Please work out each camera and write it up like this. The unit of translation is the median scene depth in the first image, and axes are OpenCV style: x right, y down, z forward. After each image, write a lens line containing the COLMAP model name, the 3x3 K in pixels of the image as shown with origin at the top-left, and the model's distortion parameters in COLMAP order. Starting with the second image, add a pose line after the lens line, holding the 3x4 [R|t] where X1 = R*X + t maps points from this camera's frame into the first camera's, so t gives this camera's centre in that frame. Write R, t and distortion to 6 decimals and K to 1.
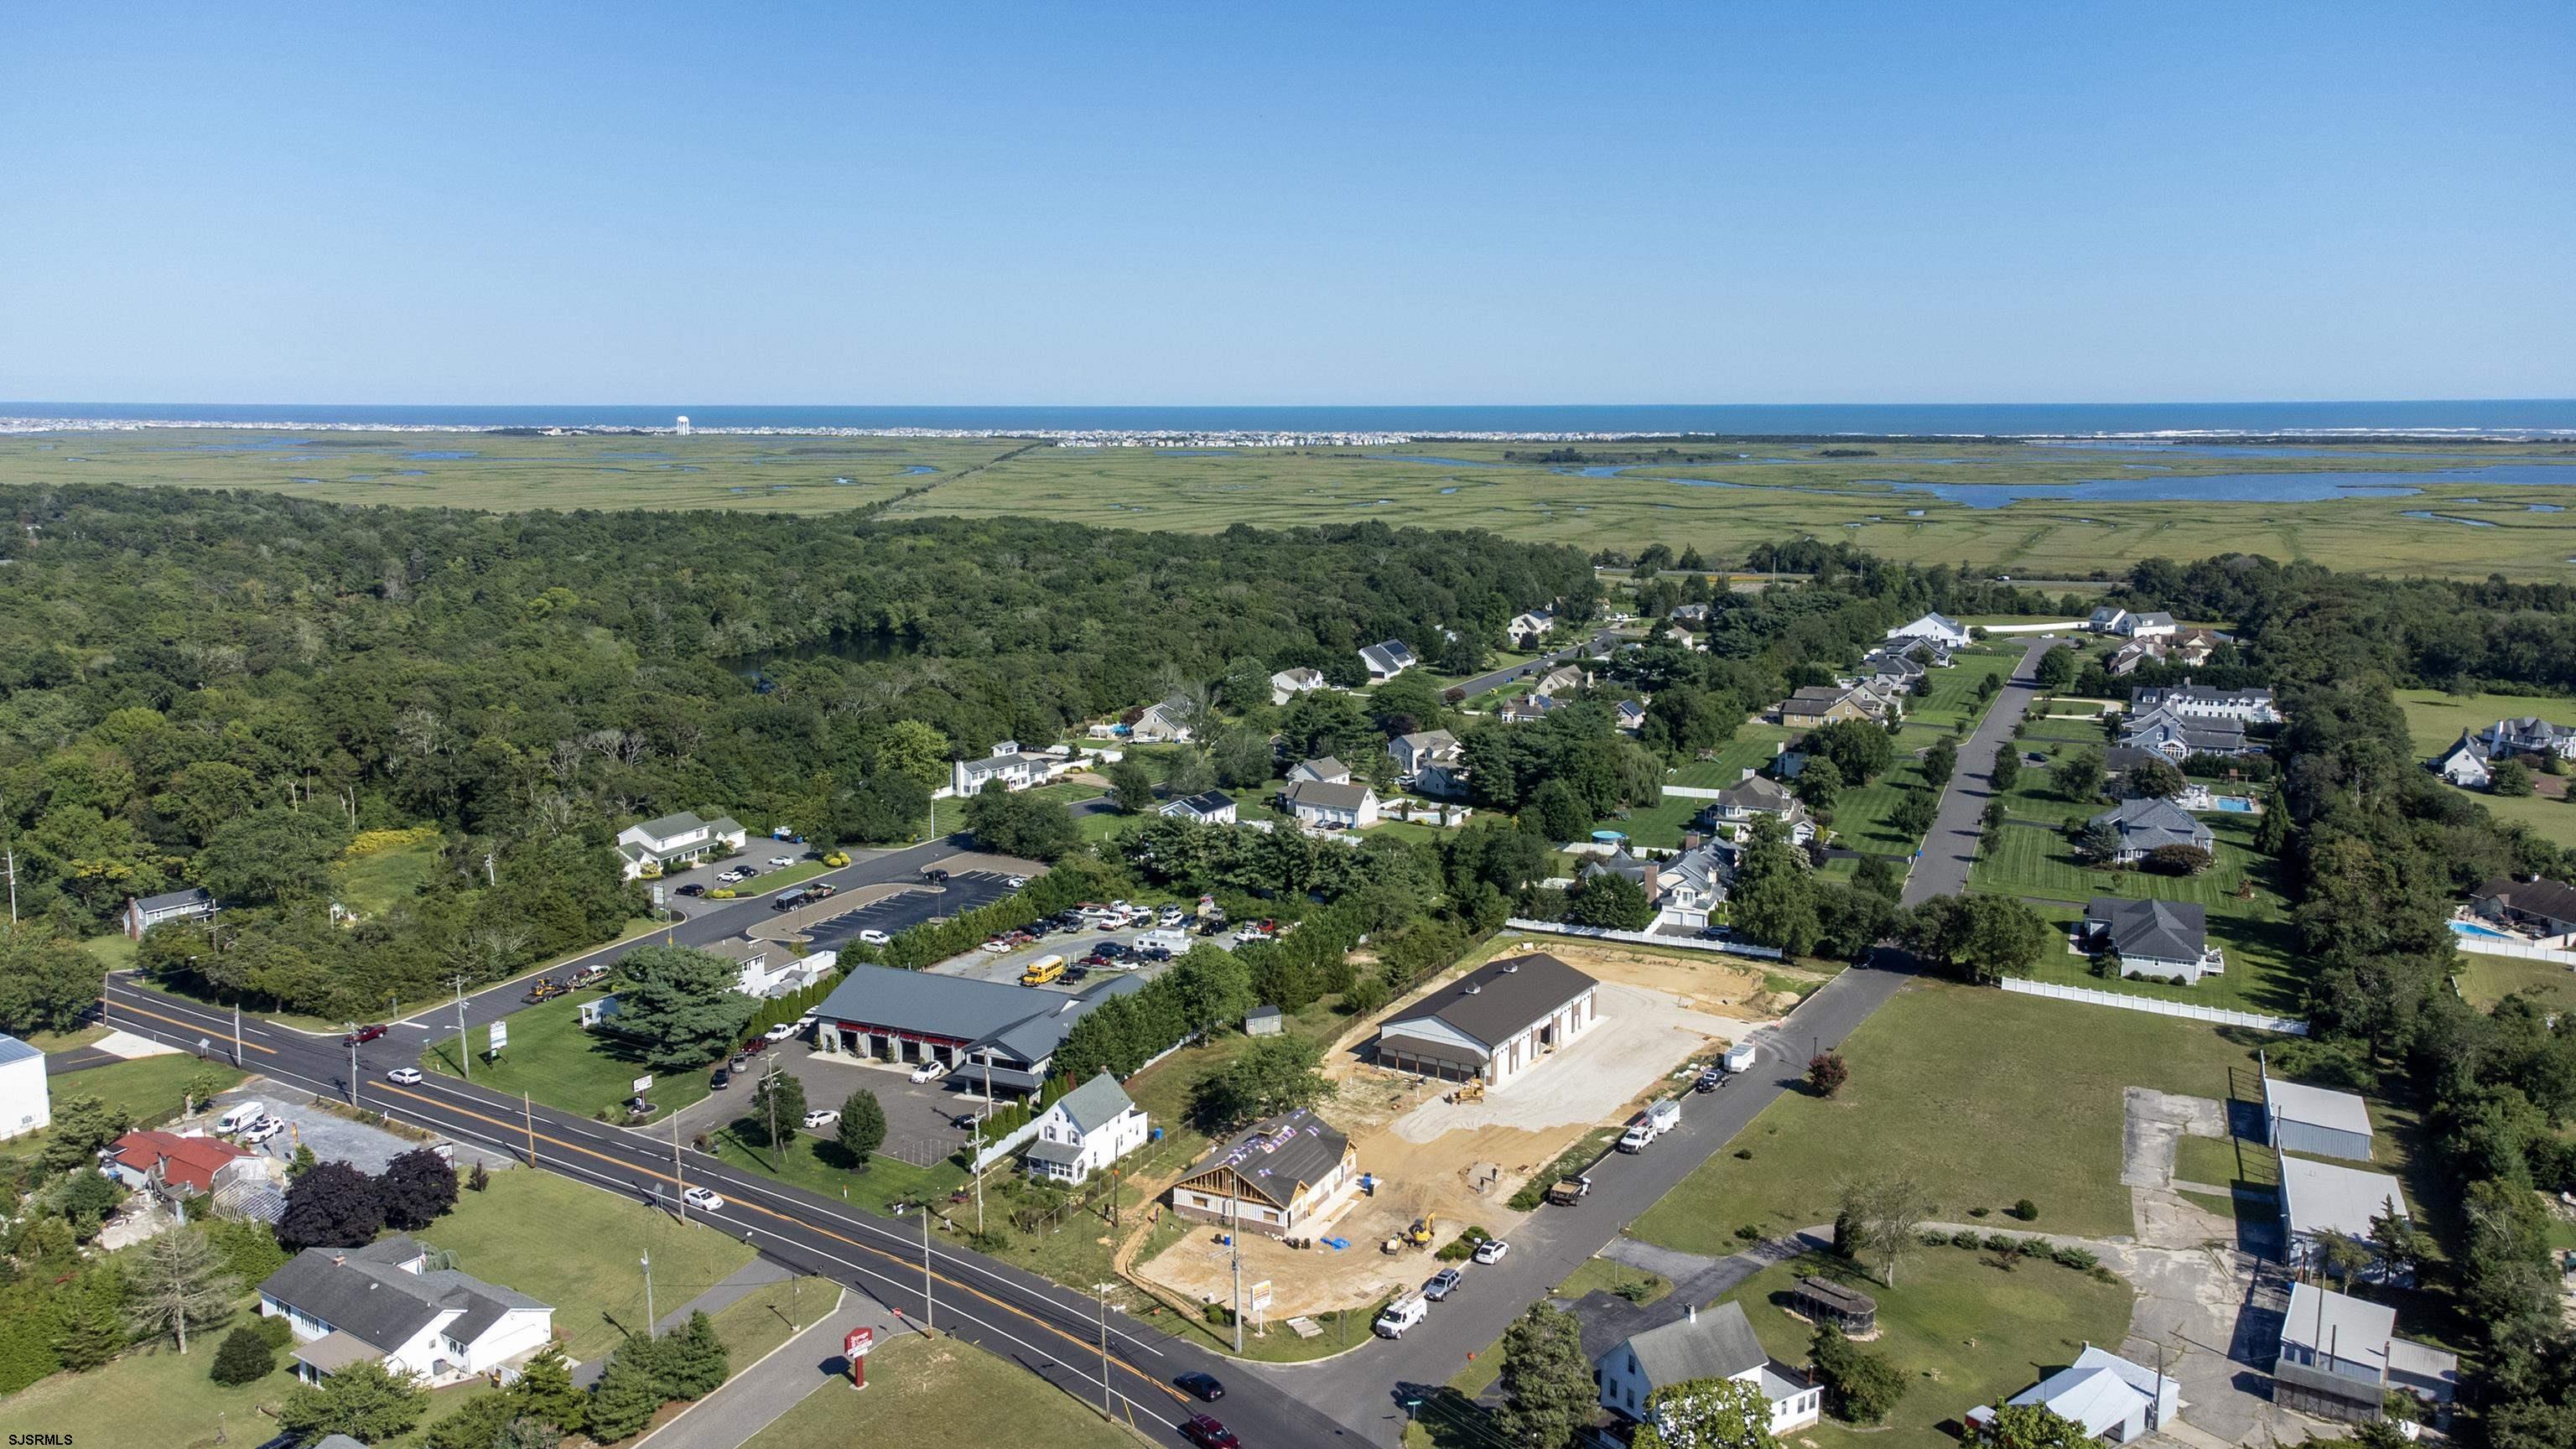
lens RADIAL K [[1948.8, 0, 1288.0], [0, 1948.8, 724.5], [0, 0, 1]] dist [0.056388, -0.000190]
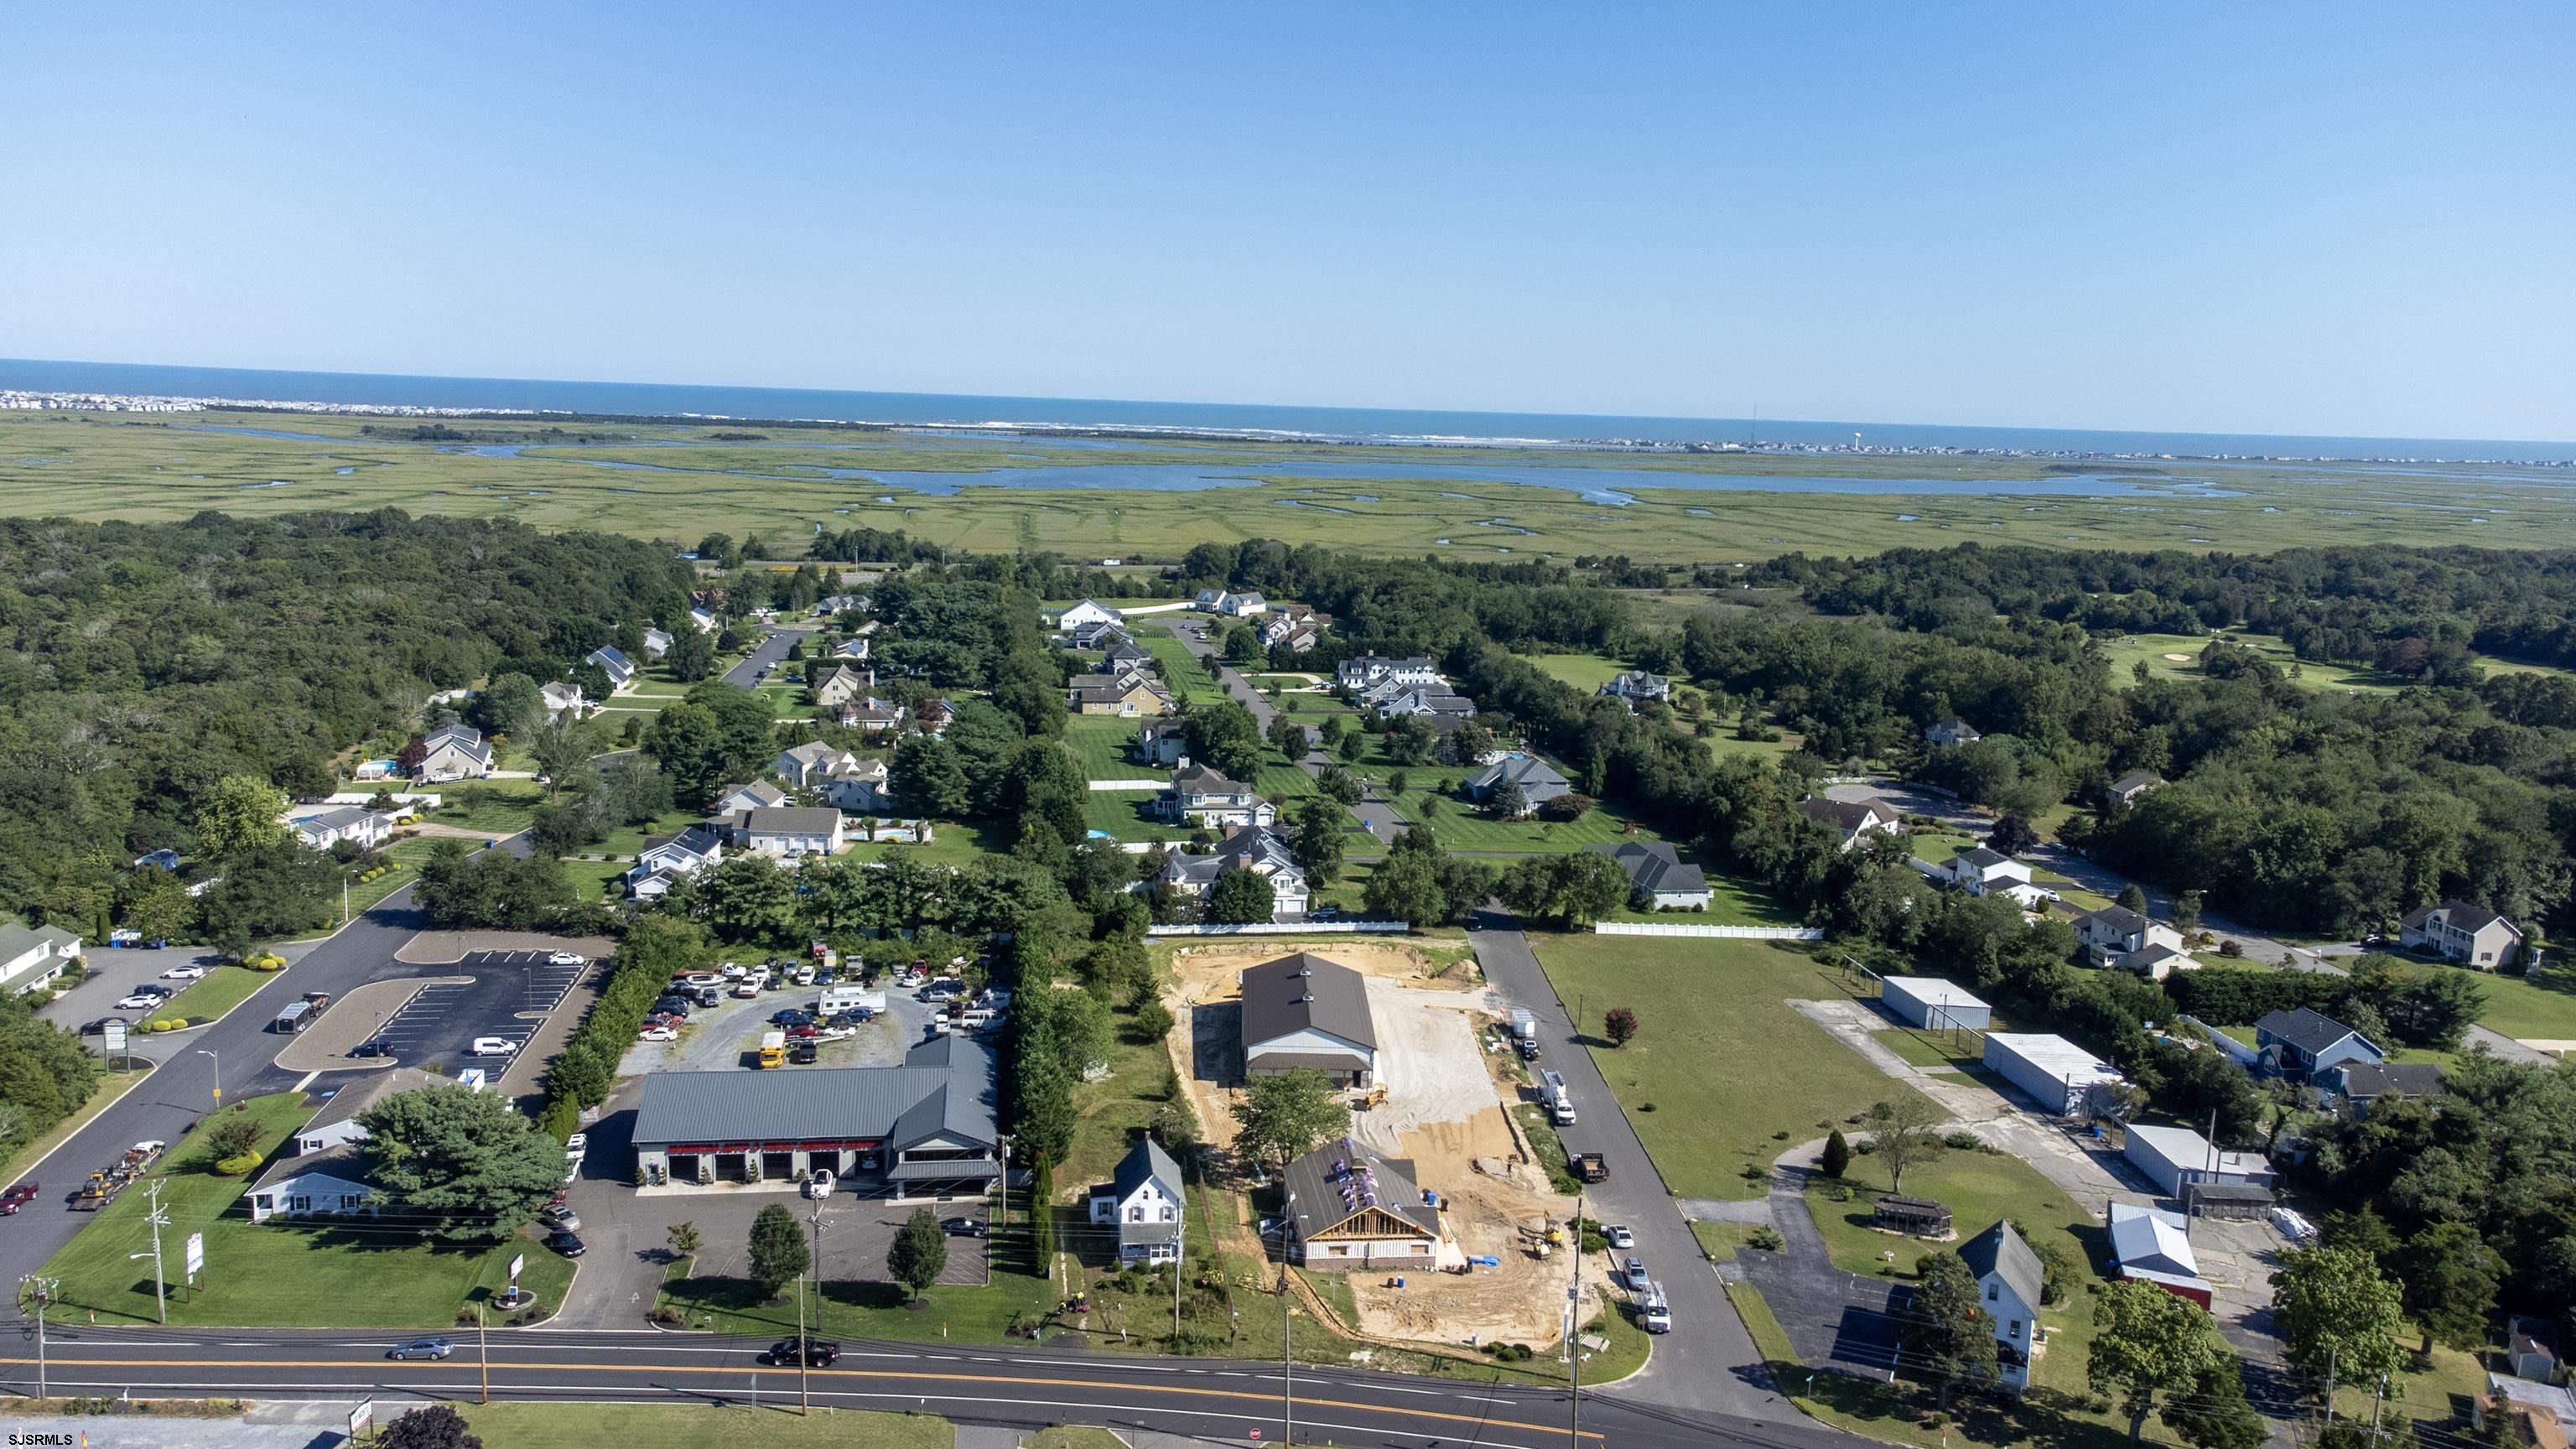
lens RADIAL K [[1966.0, 0, 1288.0], [0, 1966.0, 724.5], [0, 0, 1]] dist [0.047887, 0.003444]
pose [[0.834484, -0.064679, 0.547223, -0.361342], [0.060361, 0.997841, 0.025893, -0.023235], [-0.547716, 0.011424, 0.836586, 0.132678]]
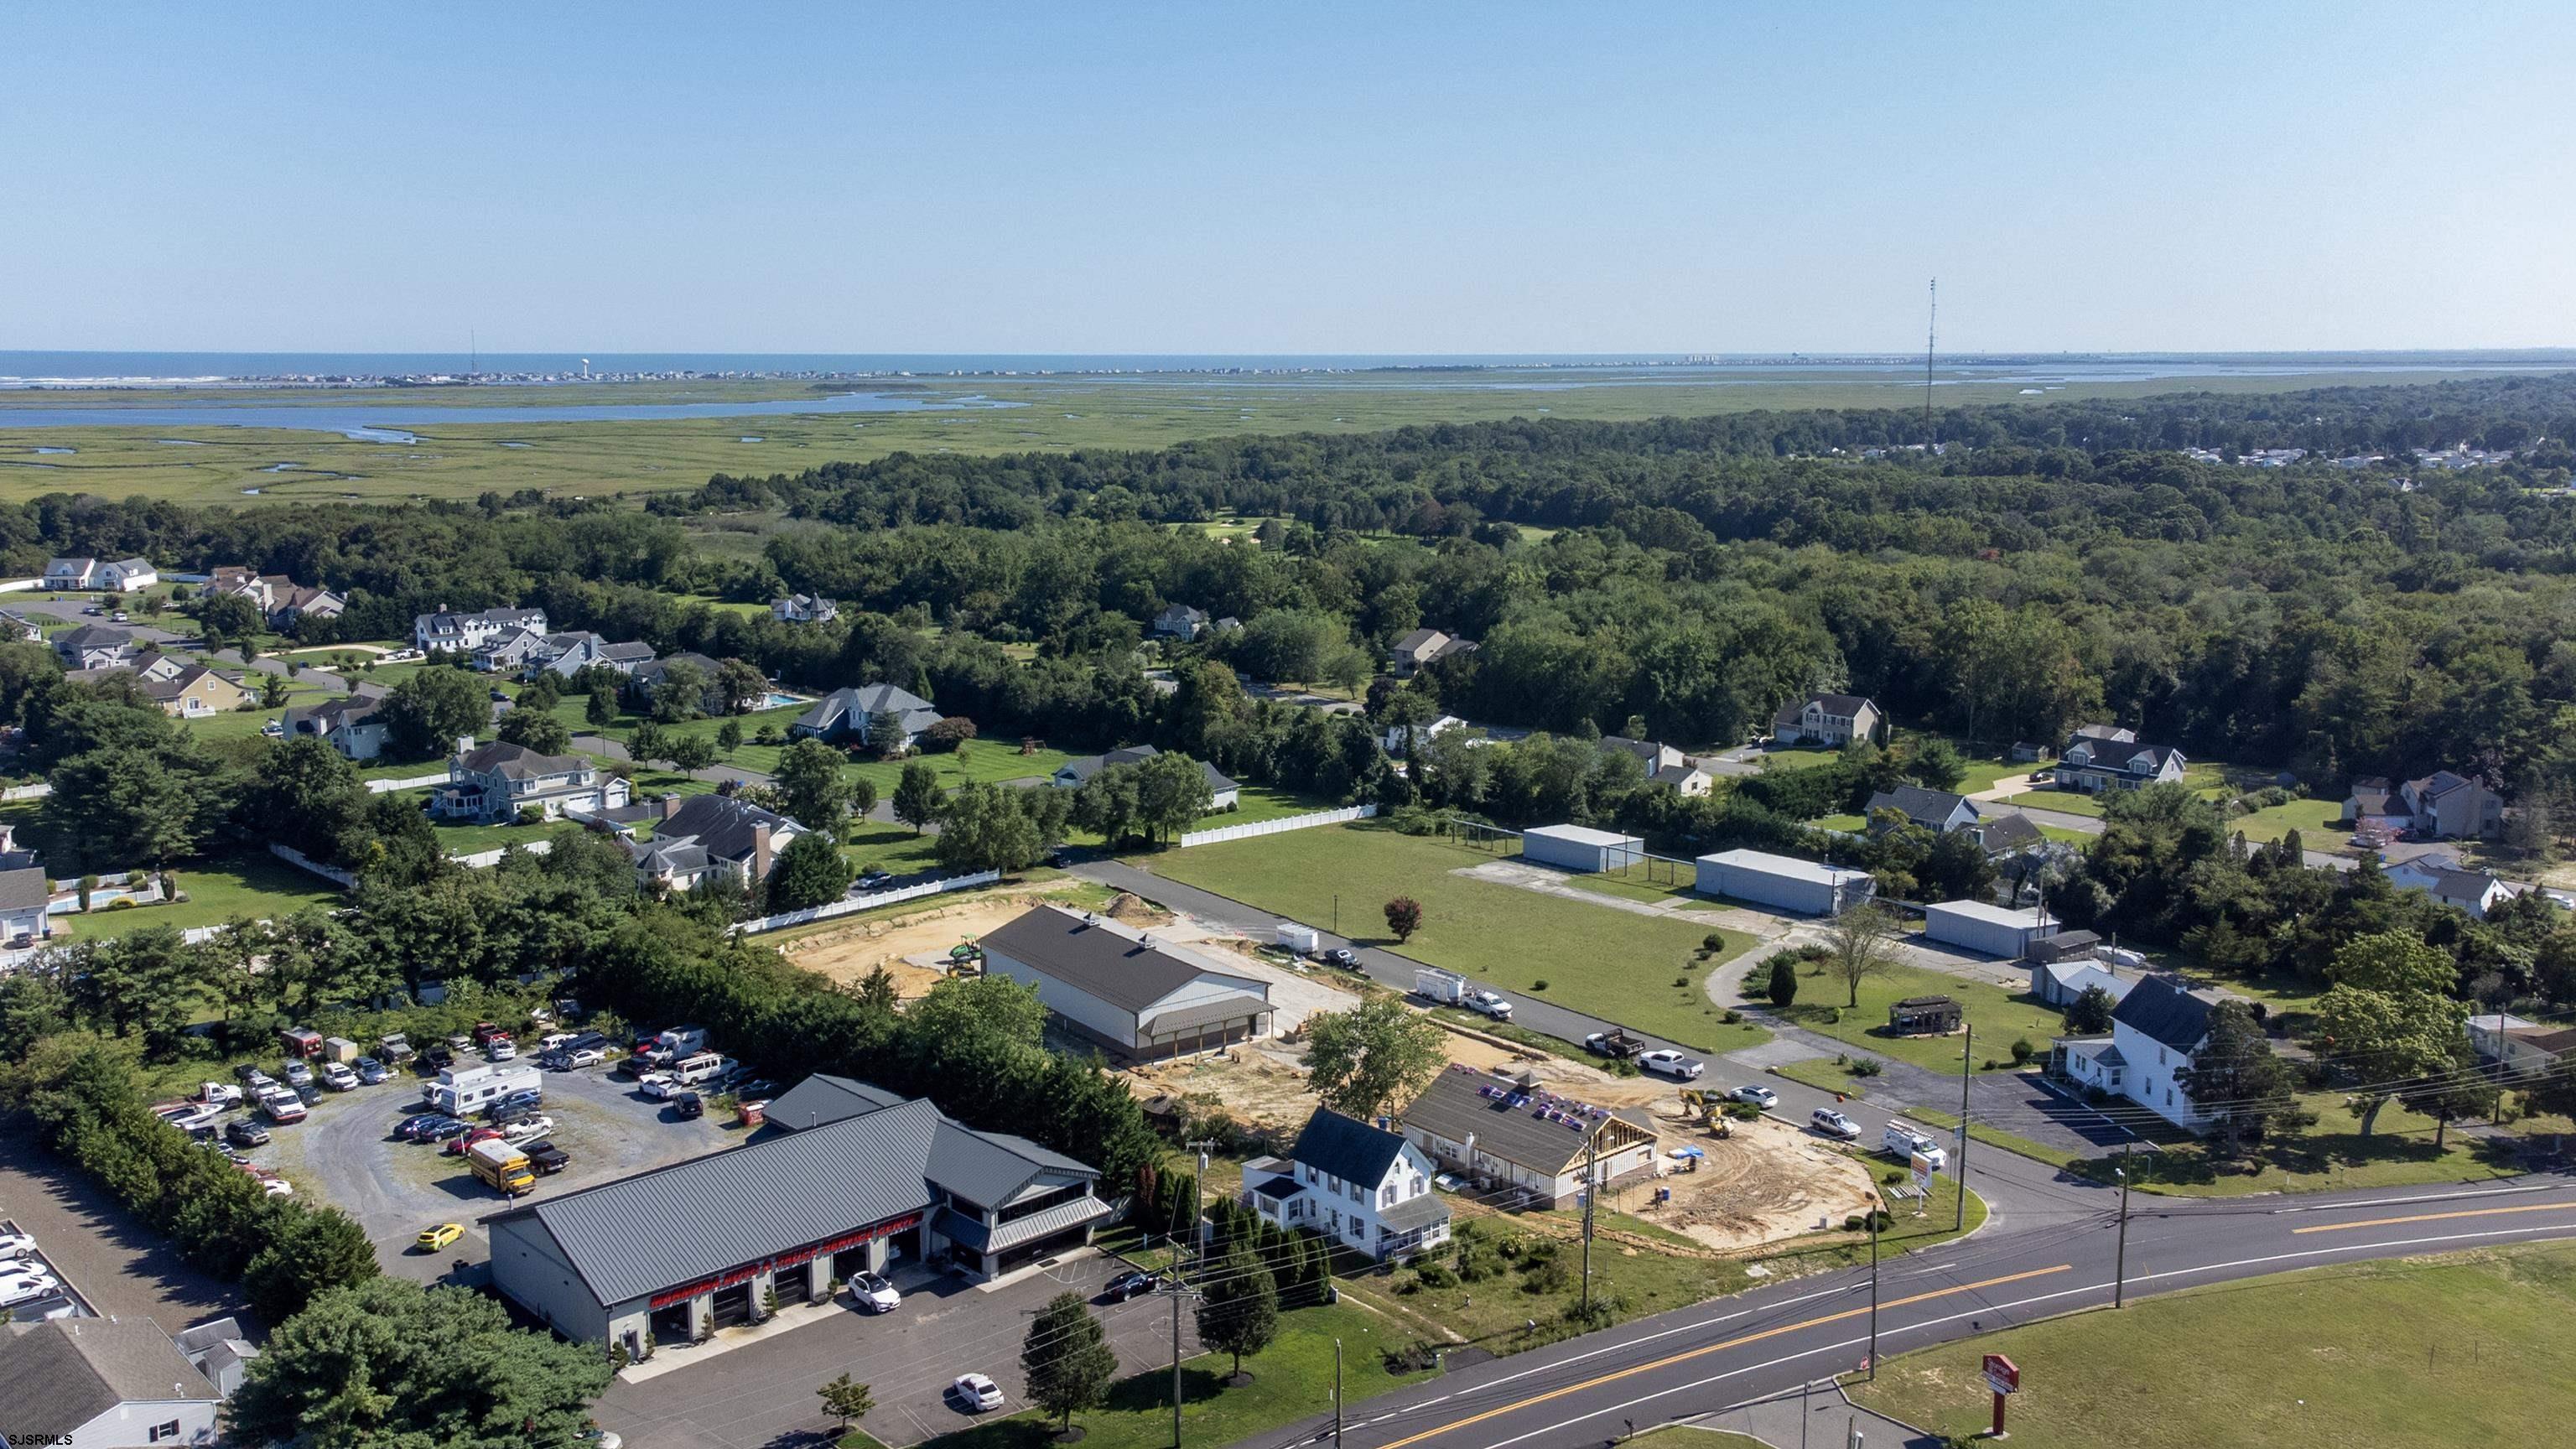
lens RADIAL K [[2192.5, 0, 1288.0], [0, 2192.5, 724.5], [0, 0, 1]] dist [0.054051, 0.003961]
pose [[0.375174, -0.159659, 0.913101, -0.548604], [0.156508, 0.981823, 0.107370, -0.031354], [-0.913646, 0.102625, 0.393343, 0.467701]]
